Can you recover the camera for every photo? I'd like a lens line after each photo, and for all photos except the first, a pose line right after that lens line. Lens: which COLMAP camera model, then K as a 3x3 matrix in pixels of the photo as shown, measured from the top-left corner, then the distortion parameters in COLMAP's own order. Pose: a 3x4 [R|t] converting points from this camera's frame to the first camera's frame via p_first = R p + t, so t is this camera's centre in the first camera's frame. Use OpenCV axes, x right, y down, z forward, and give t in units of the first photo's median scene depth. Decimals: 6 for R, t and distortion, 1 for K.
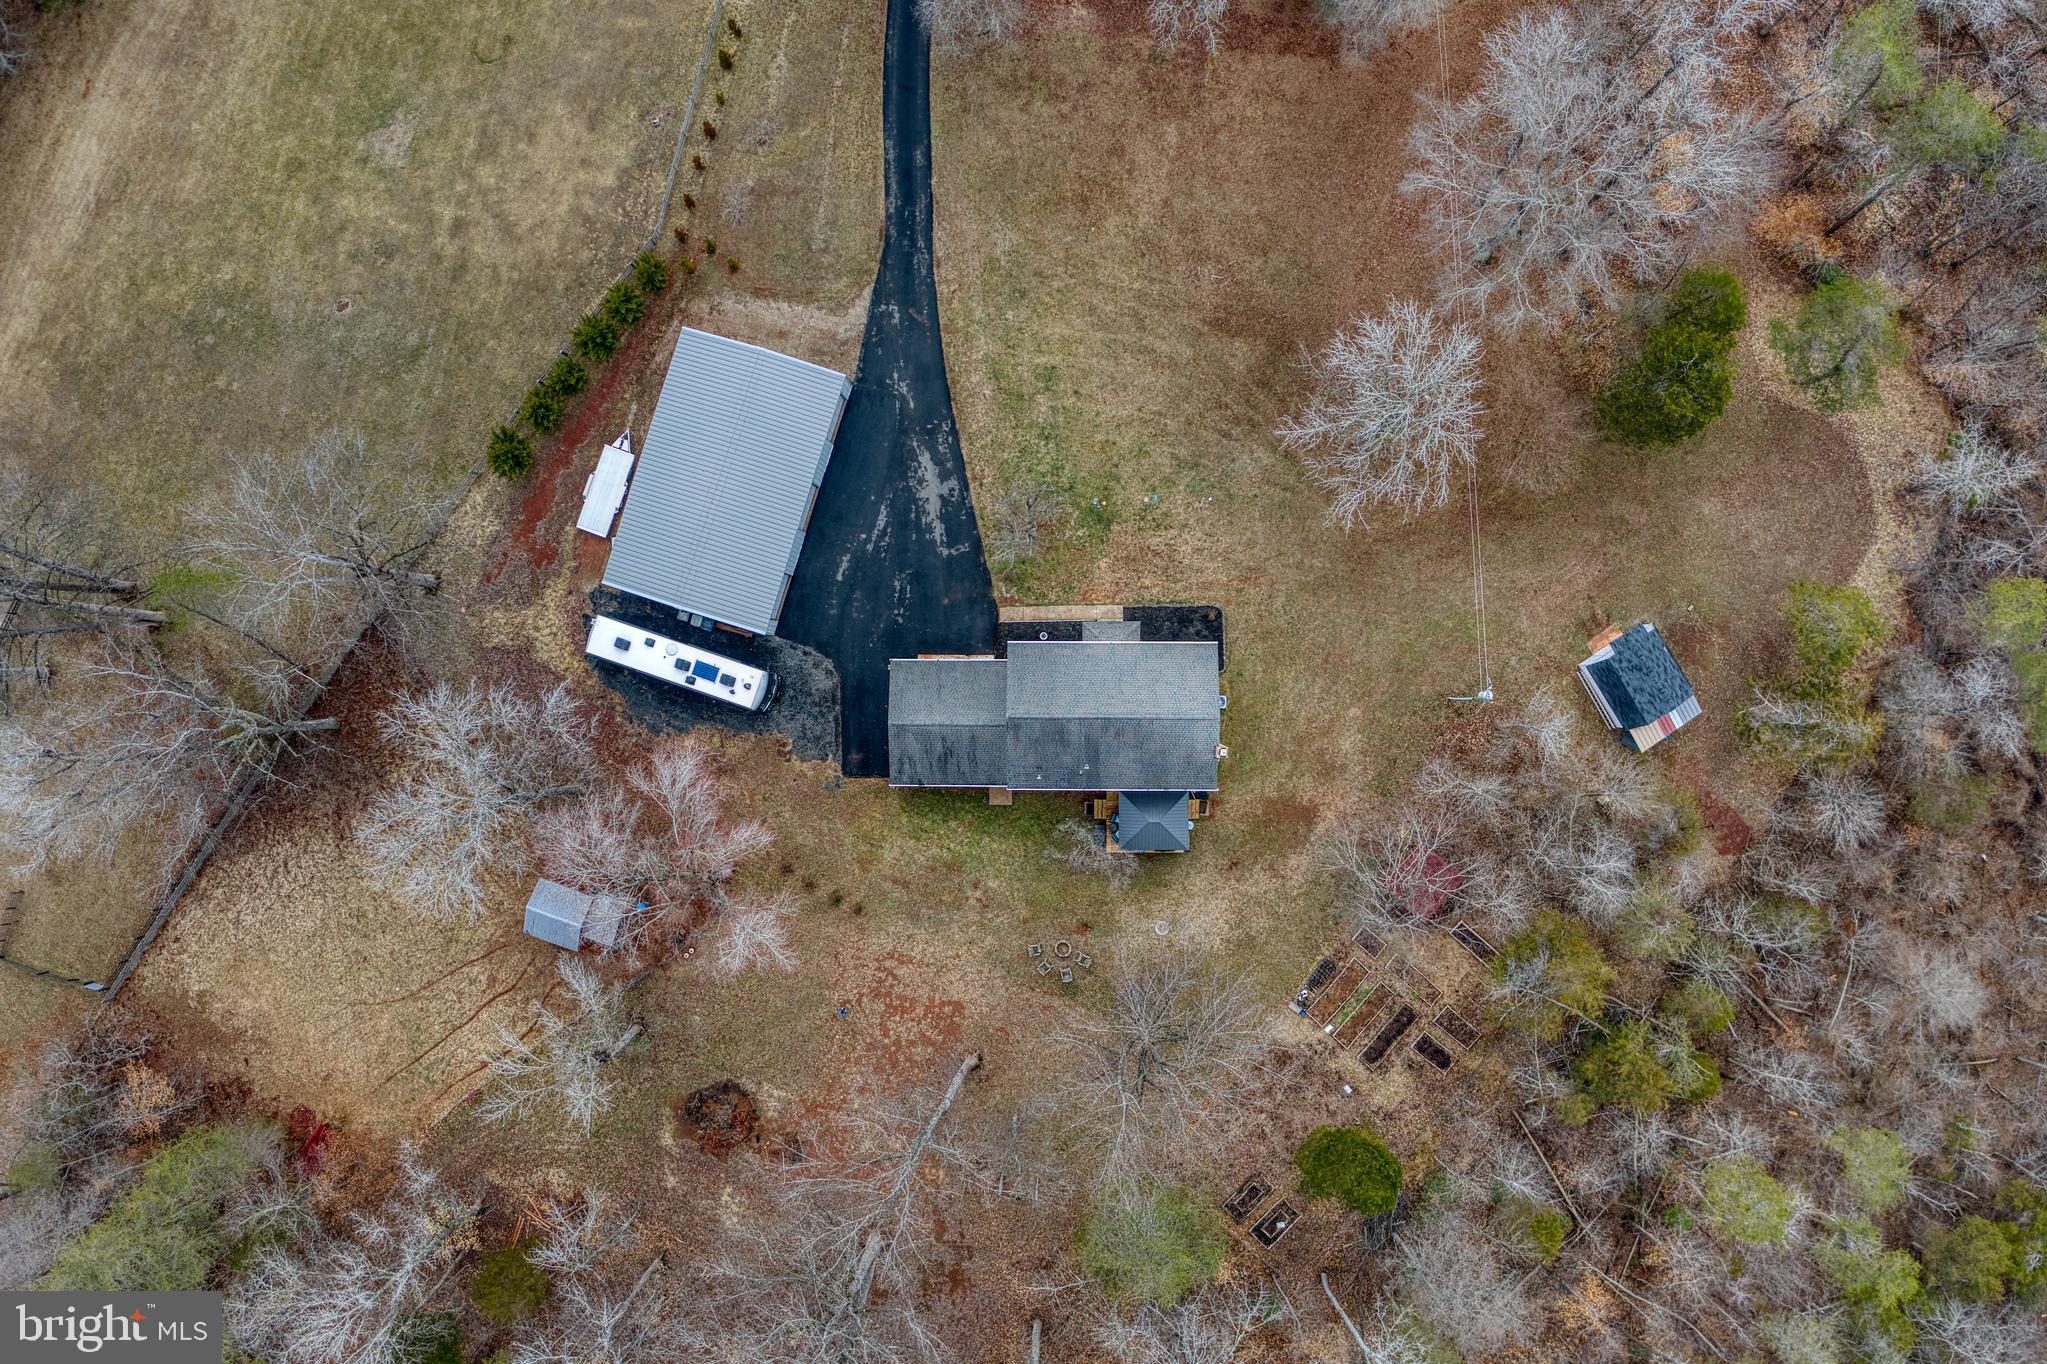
lens RADIAL K [[1626.6, 0, 1025.8], [0, 1626.6, 680.9], [0, 0, 1]] dist [-0.191075, 0.015247]
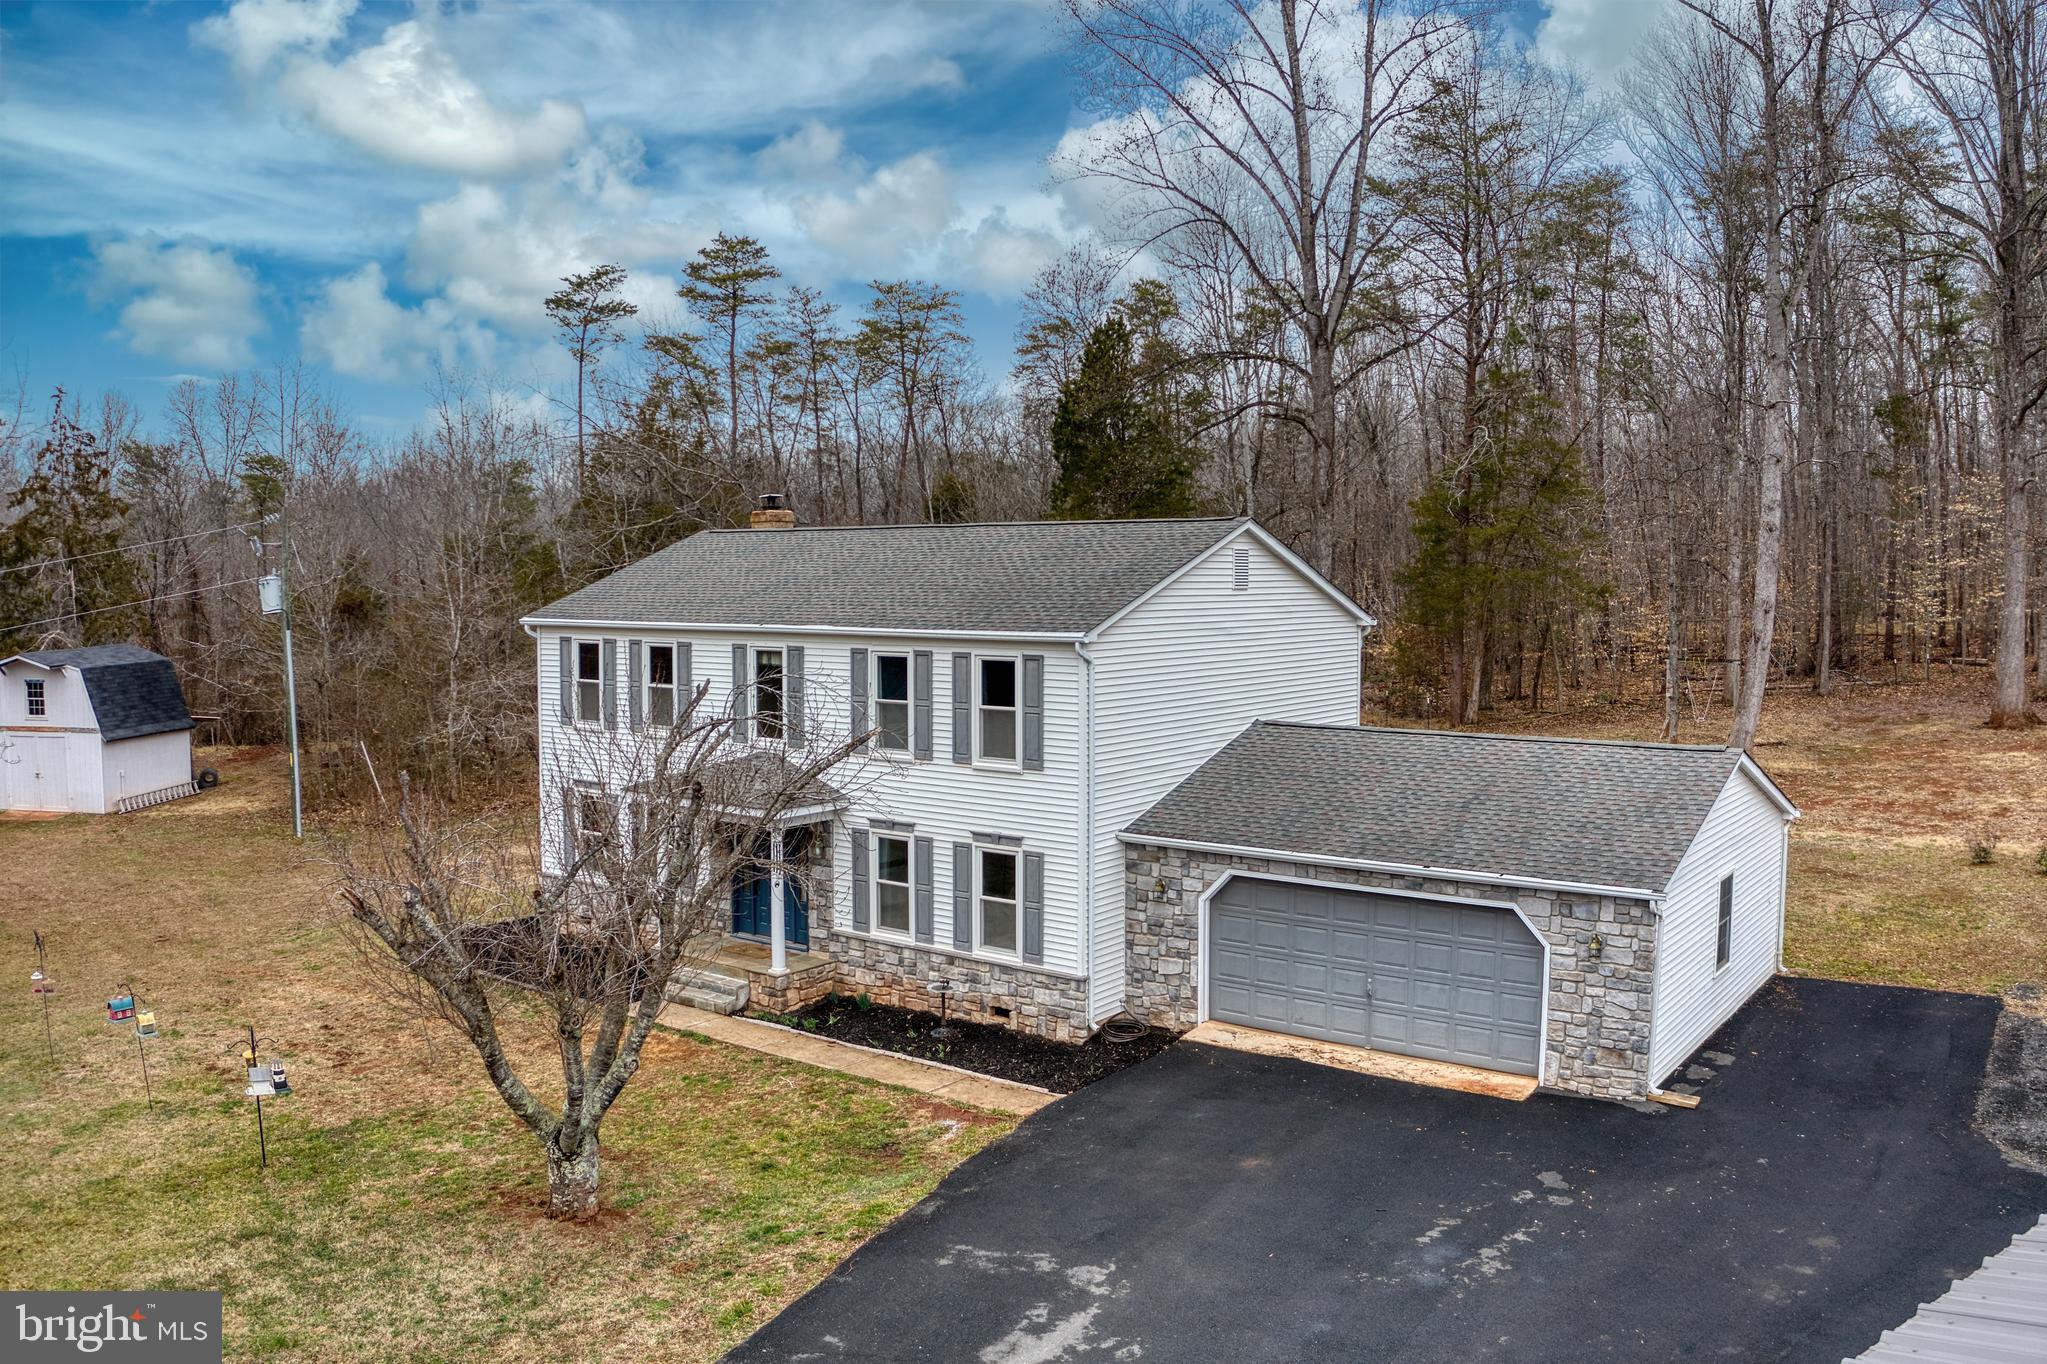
lens RADIAL K [[1626.6, 0, 1010.8], [0, 1626.6, 669.0], [0, 0, 1]] dist [-0.191075, 0.015247]
pose [[-0.790166, -0.005965, 0.612864, -0.129257], [0.612418, -0.047059, 0.789132, -0.191169], [0.024133, 0.998874, 0.040838, 0.934758]]
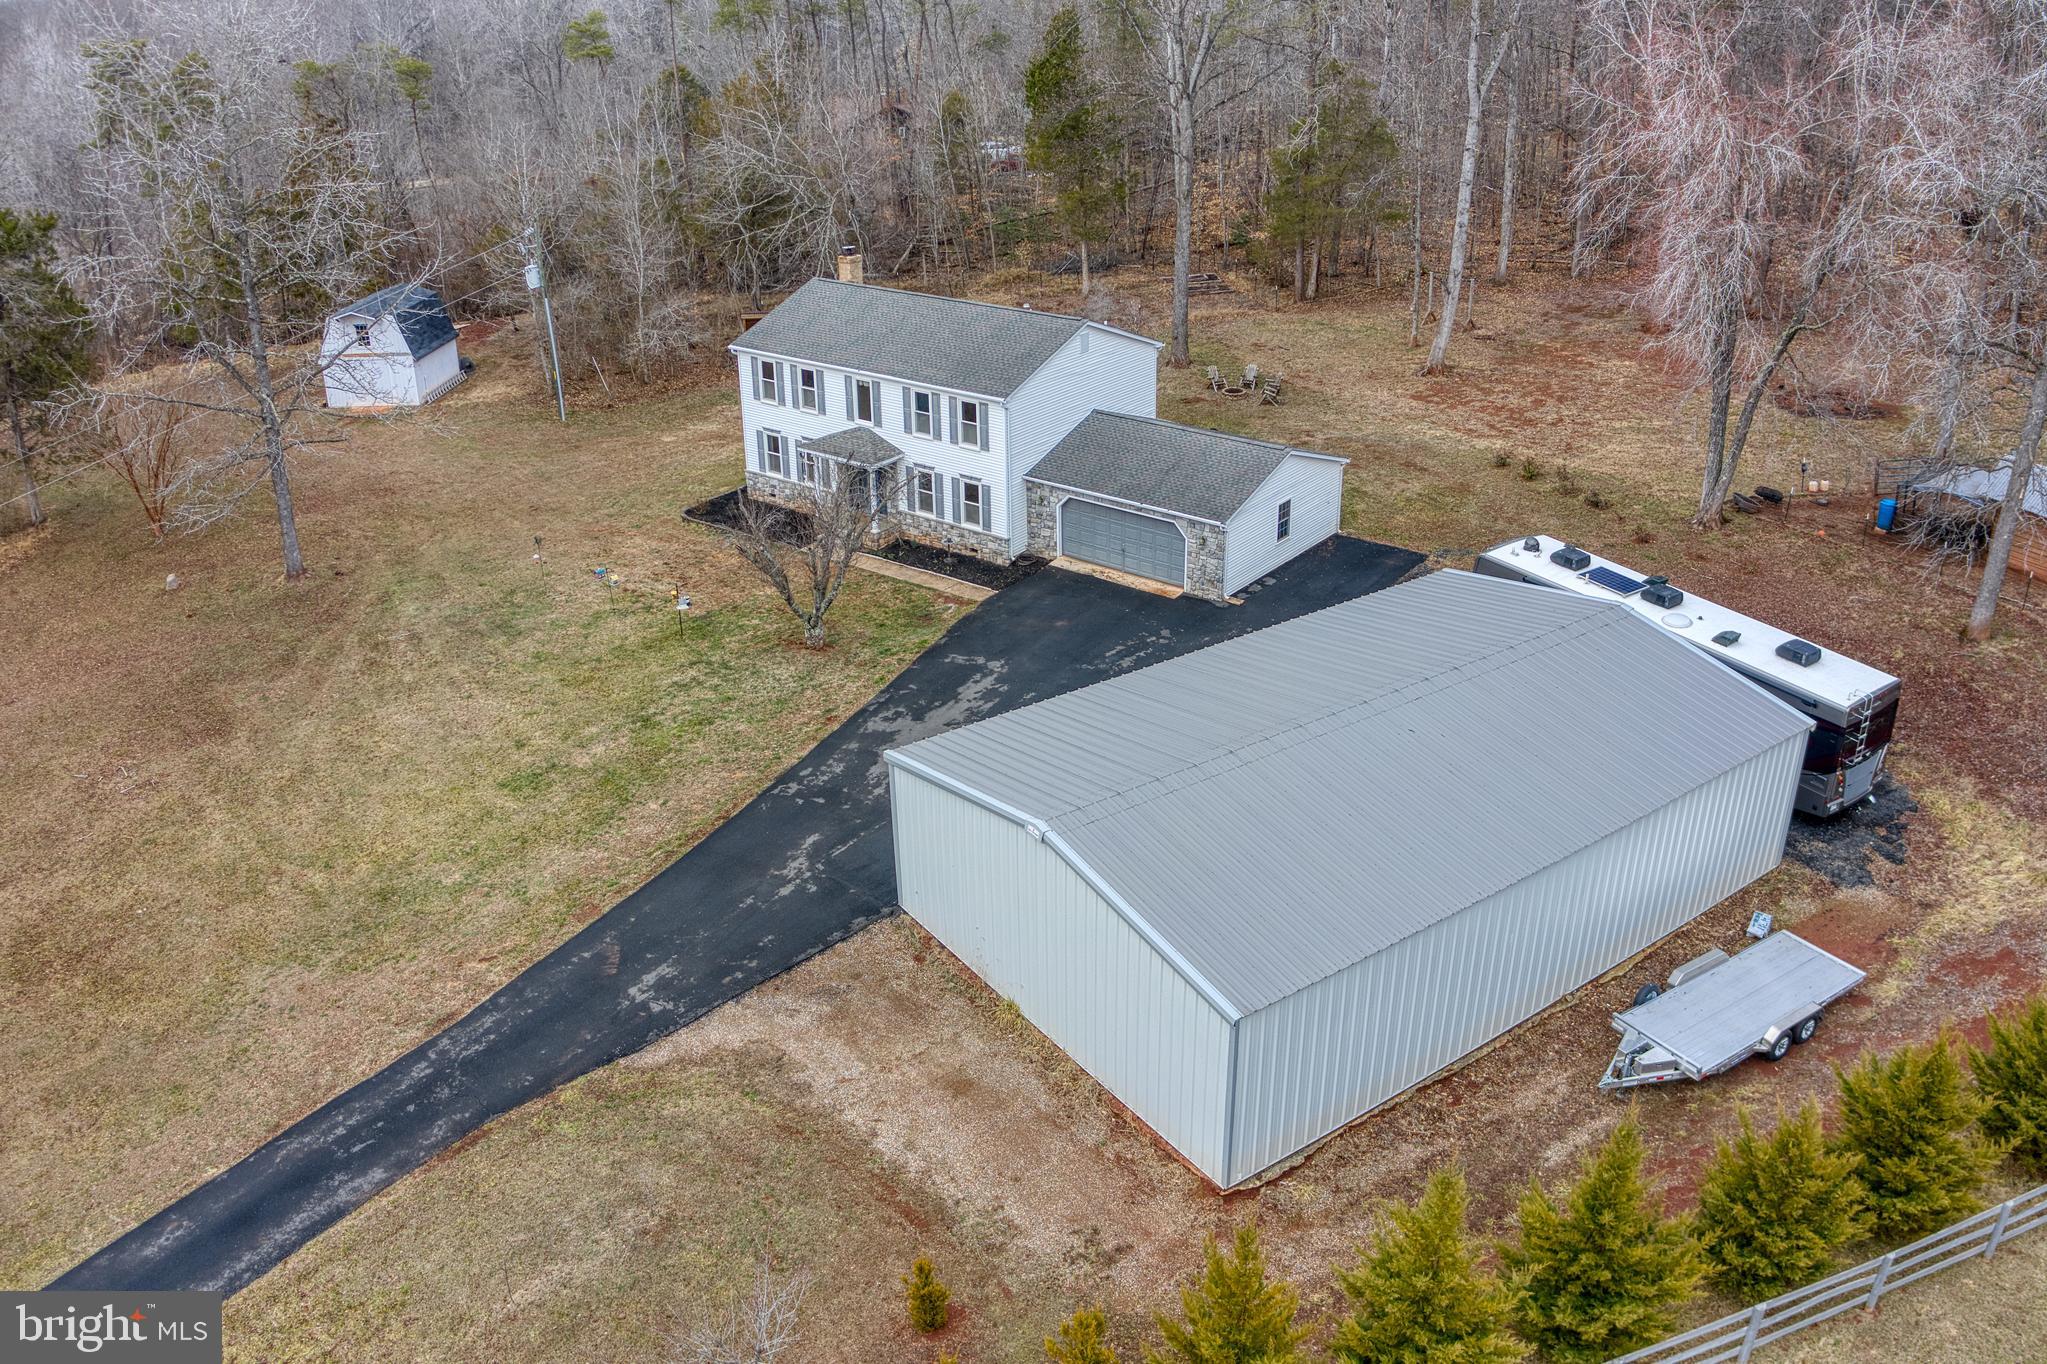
lens RADIAL K [[1626.6, 0, 1034.4], [0, 1626.6, 681.4], [0, 0, 1]] dist [-0.191075, 0.015247]
pose [[-0.790219, -0.229562, 0.568204, -0.308322], [0.611765, -0.350016, 0.709389, -0.385682], [0.036032, 0.908179, 0.417027, 0.815587]]
